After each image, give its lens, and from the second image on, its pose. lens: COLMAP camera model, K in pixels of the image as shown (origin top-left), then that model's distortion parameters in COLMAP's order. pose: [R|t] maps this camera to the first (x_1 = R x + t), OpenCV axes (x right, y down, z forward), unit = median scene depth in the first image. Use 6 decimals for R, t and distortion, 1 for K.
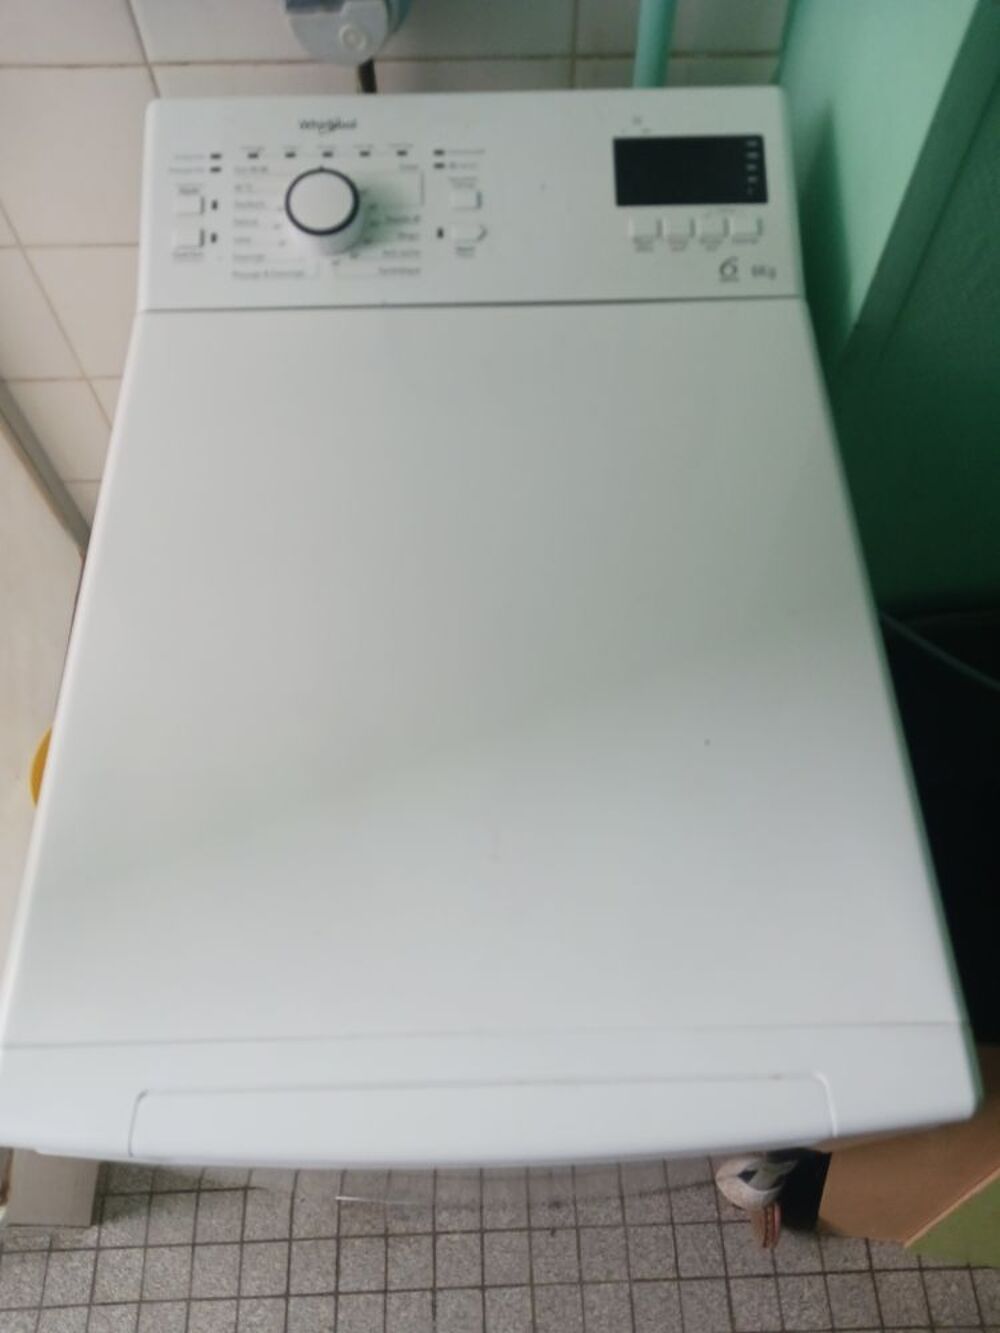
lens RADIAL K [[1060.5, 0, 508.0], [0, 1060.5, 671.2], [0, 0, 1]] dist [0.027095, -0.046672]
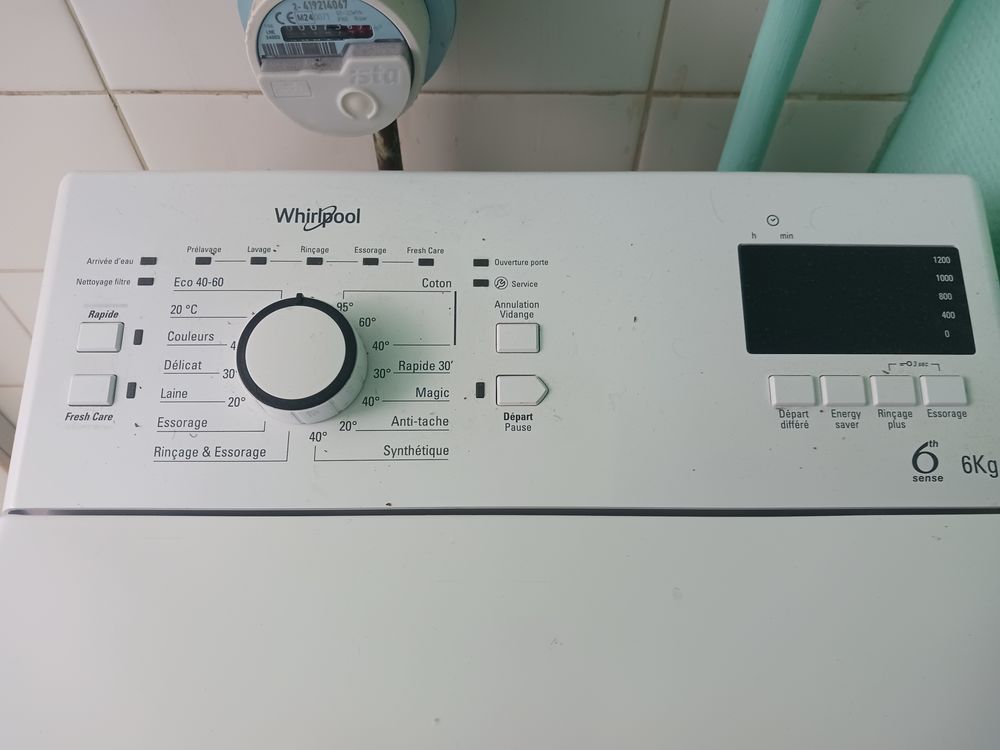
lens RADIAL K [[825.4, 0, 500.0], [0, 825.4, 375.0], [0, 0, 1]] dist [0.006885, -0.055012]
pose [[0.999633, 0.026992, -0.002310, -0.050248], [-0.027090, 0.995364, -0.092281, -0.373309], [-0.000192, 0.092310, 0.995730, 0.494494]]
